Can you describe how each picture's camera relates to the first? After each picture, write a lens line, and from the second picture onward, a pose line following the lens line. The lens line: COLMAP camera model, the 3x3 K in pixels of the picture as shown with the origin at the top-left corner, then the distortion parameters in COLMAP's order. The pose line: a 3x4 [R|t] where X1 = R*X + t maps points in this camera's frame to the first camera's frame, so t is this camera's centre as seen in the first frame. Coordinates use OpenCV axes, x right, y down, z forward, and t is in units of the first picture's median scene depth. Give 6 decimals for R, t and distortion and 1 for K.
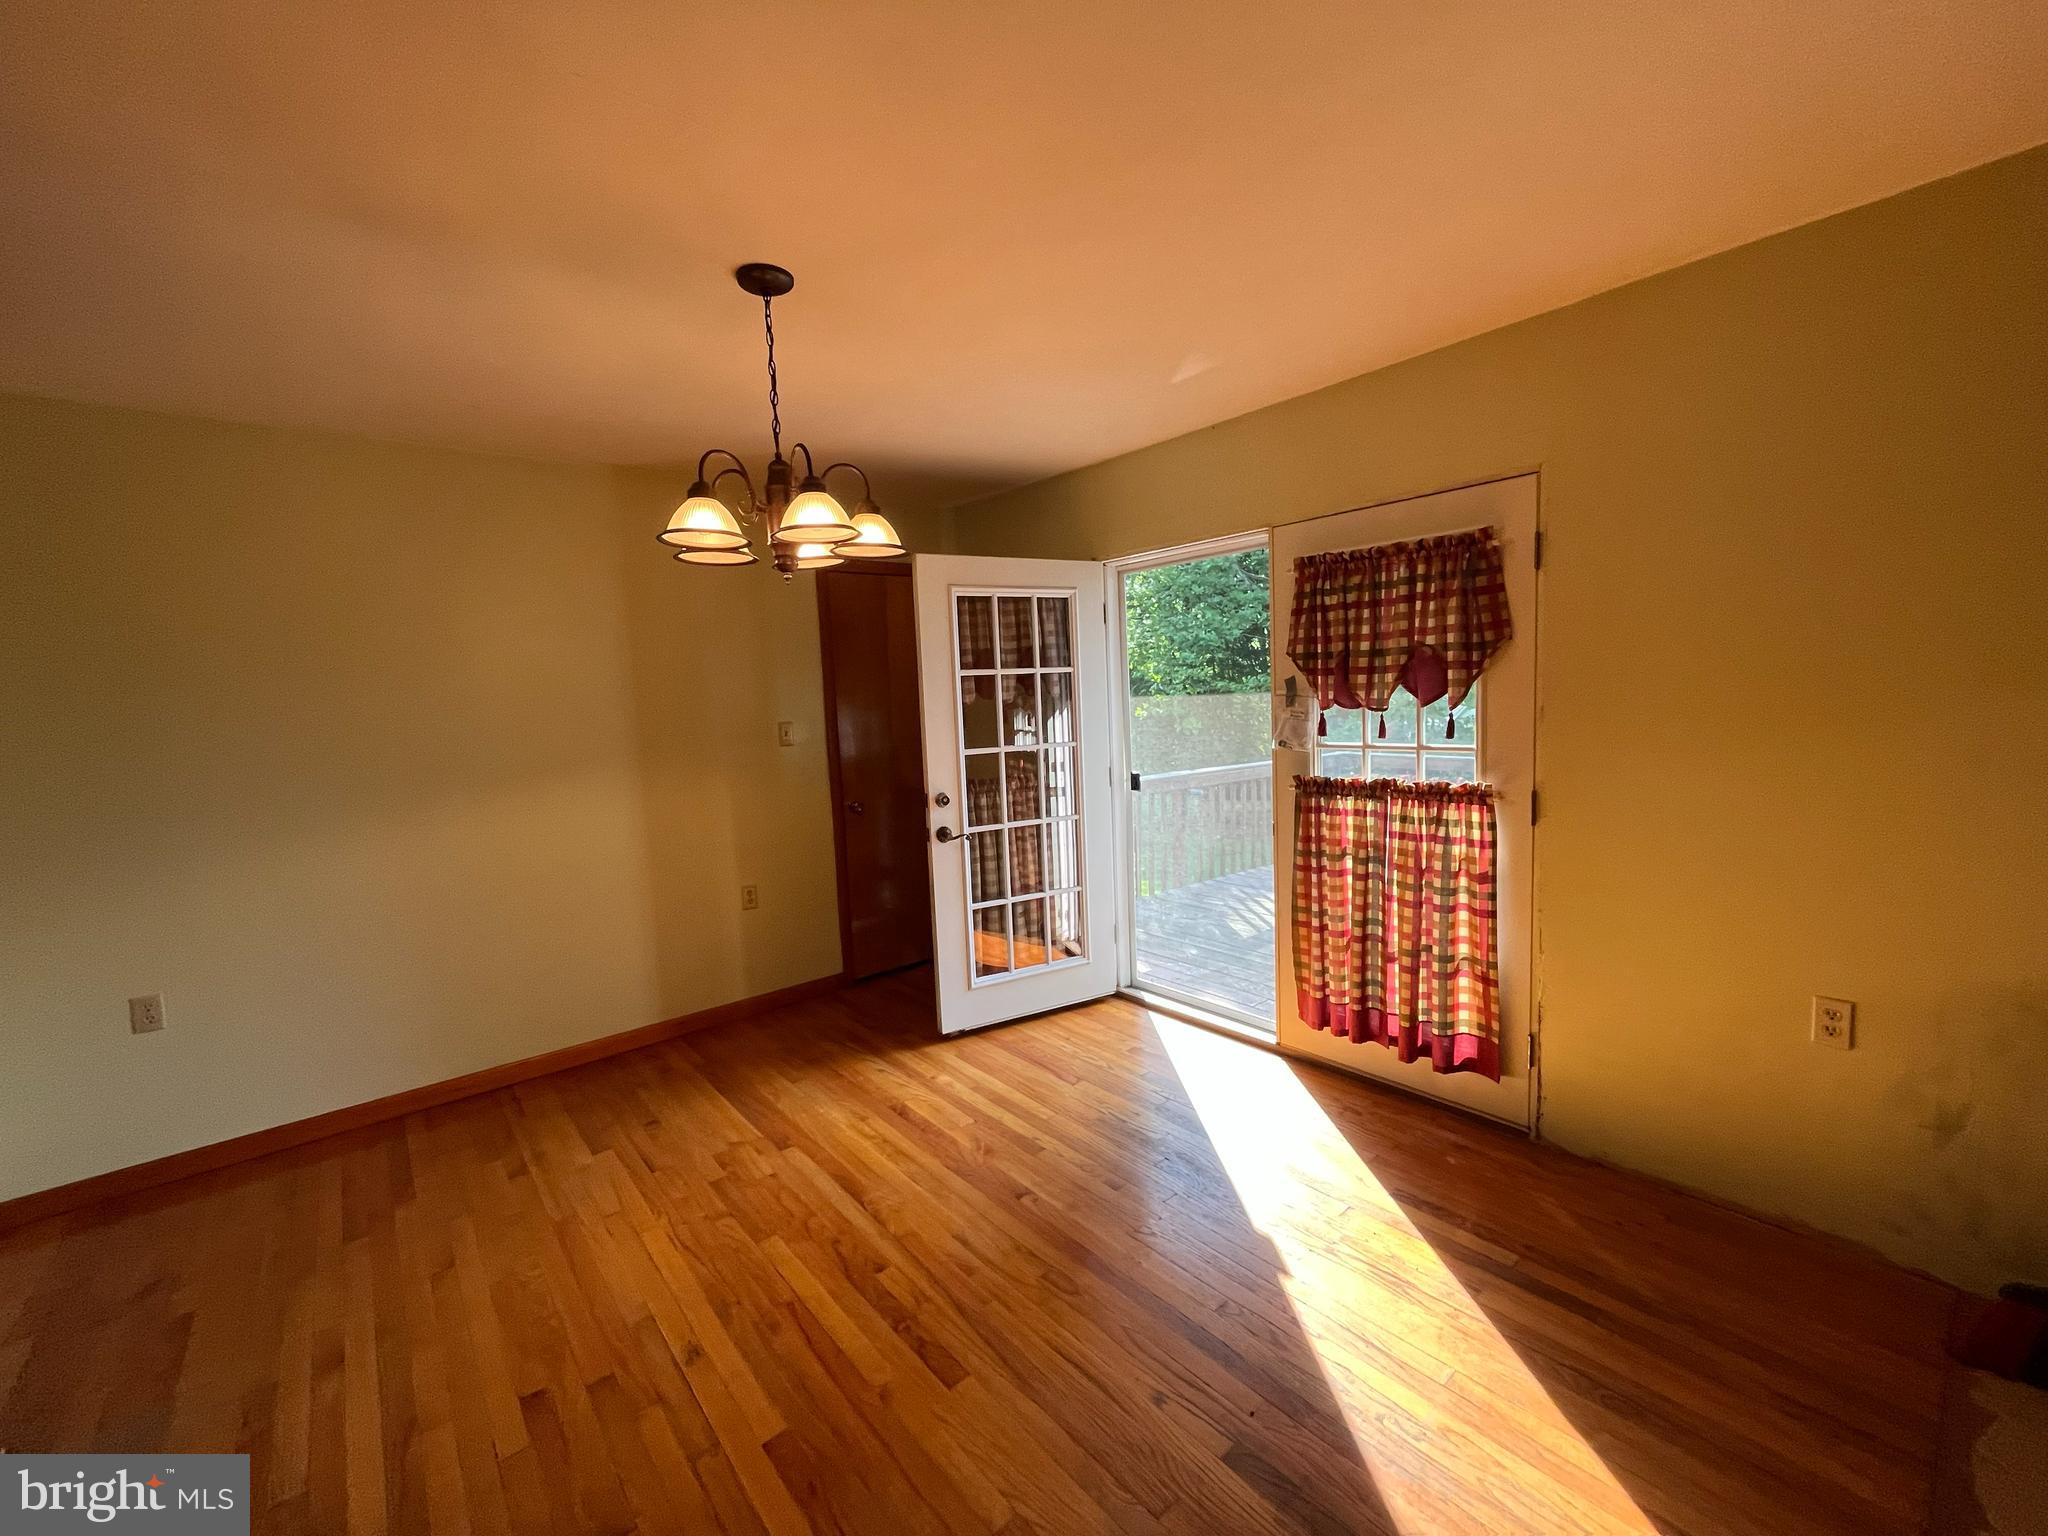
lens RADIAL K [[831.5, 0, 1023.3], [0, 831.5, 772.6], [0, 0, 1]] dist [-0.001994, 0.000487]
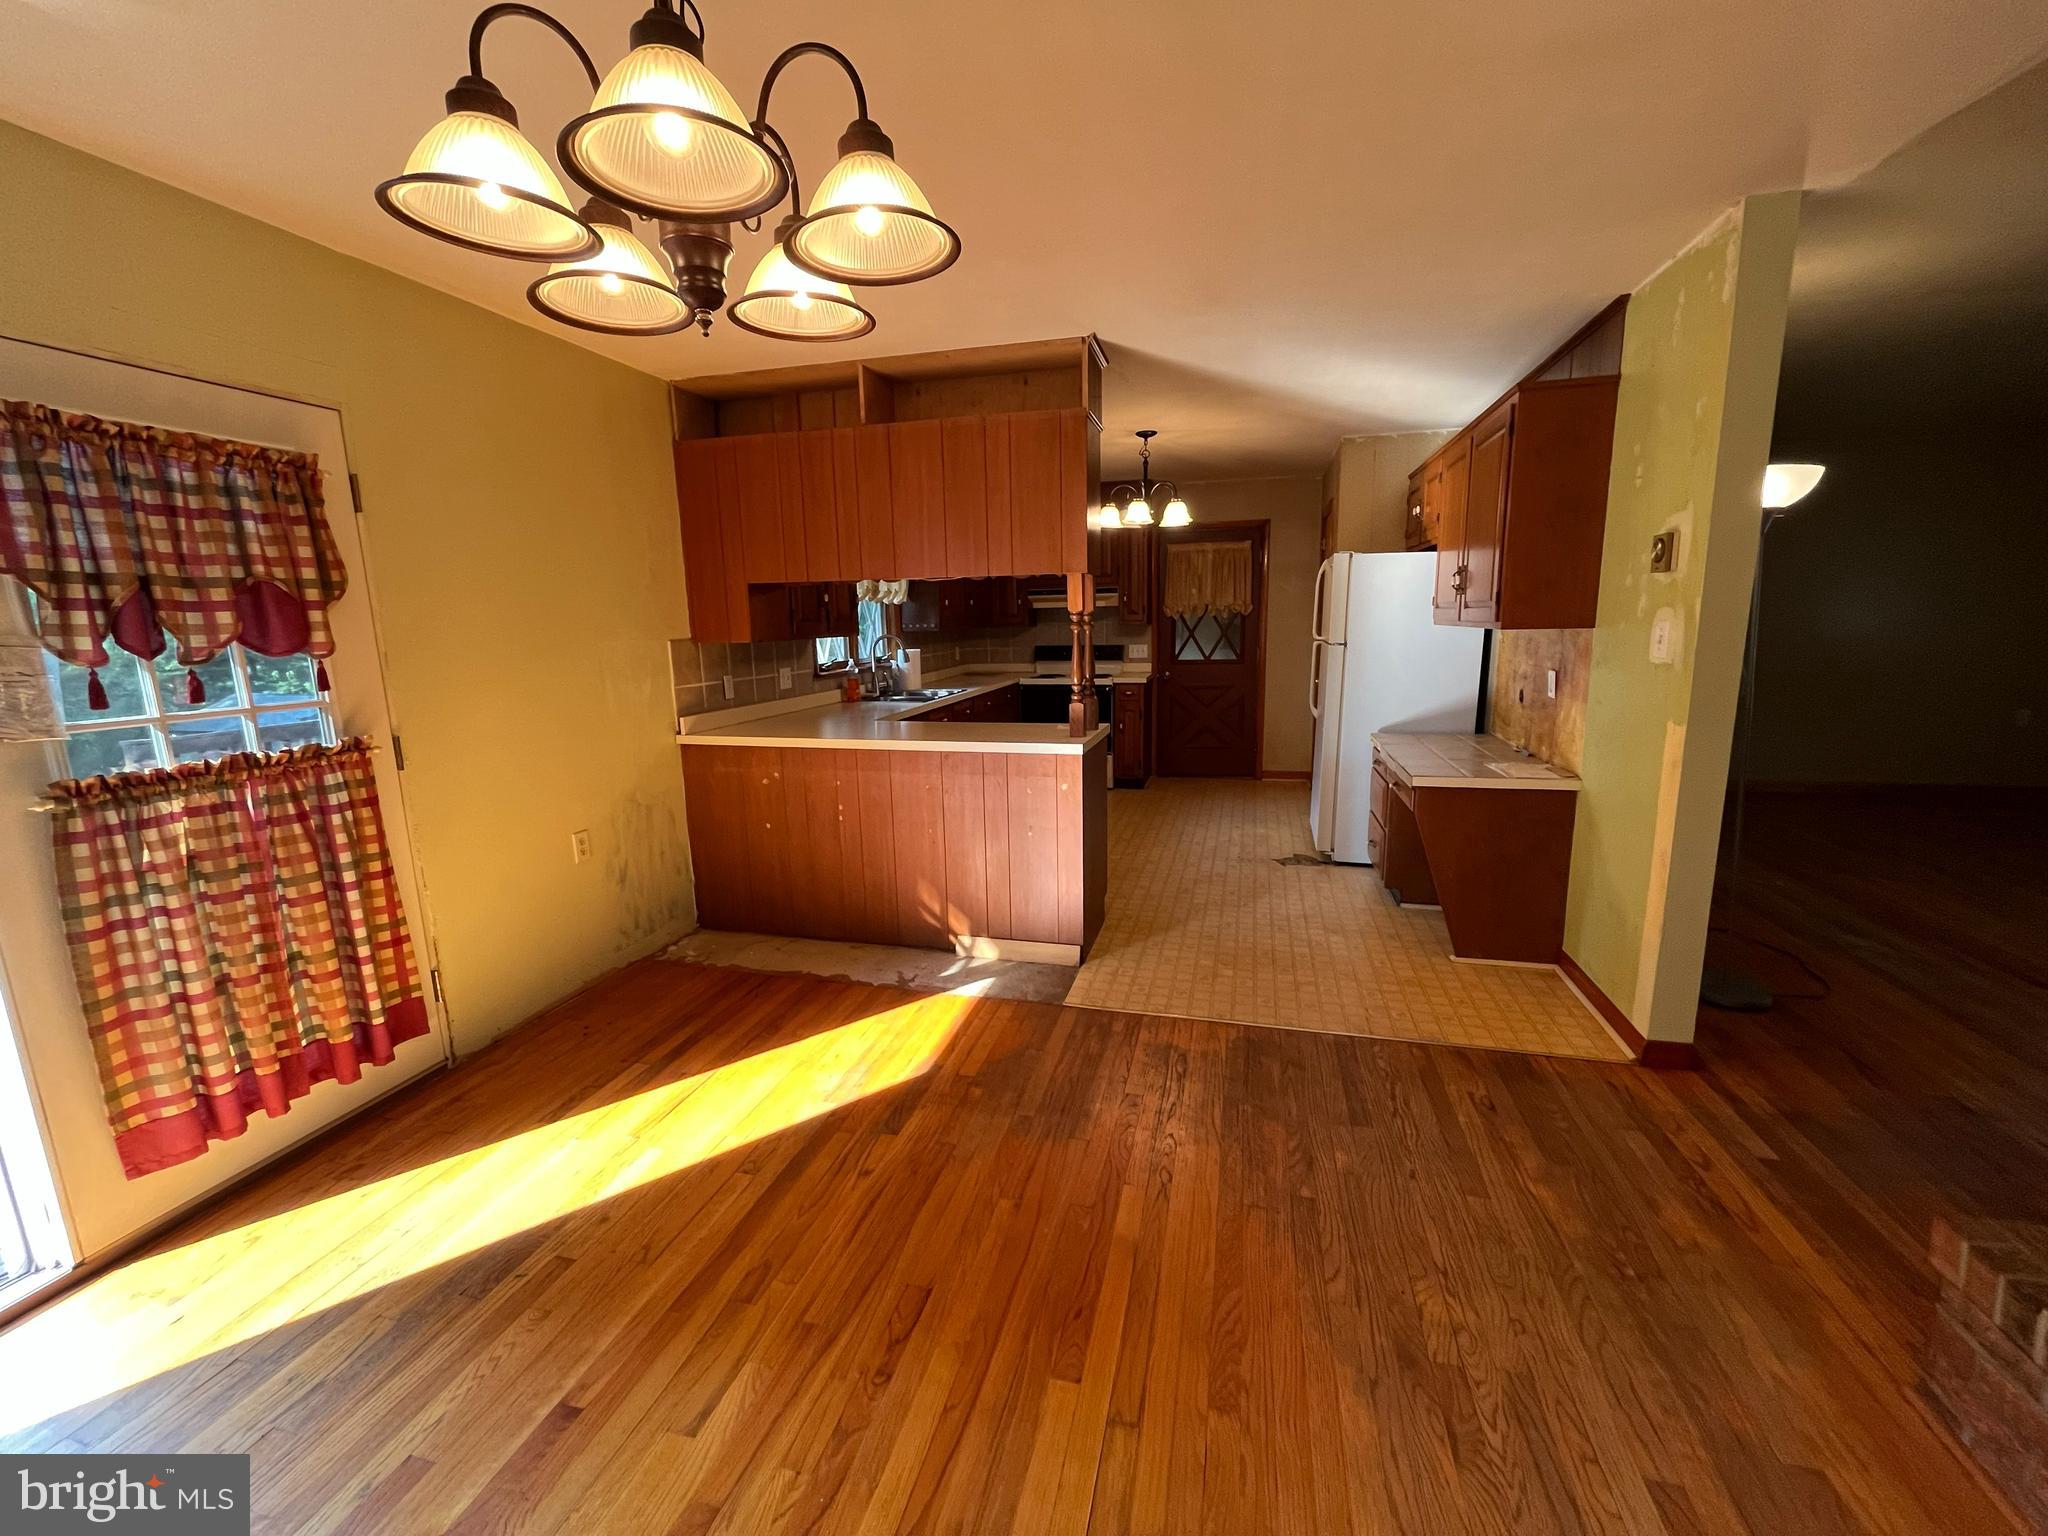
lens RADIAL K [[831.5, 0, 1026.1], [0, 831.5, 777.6], [0, 0, 1]] dist [-0.001994, 0.000487]
pose [[-0.580894, -0.097373, 0.808134, -0.620811], [0.126326, 0.970005, 0.207682, -0.040406], [-0.804117, 0.222730, -0.551170, 0.901151]]
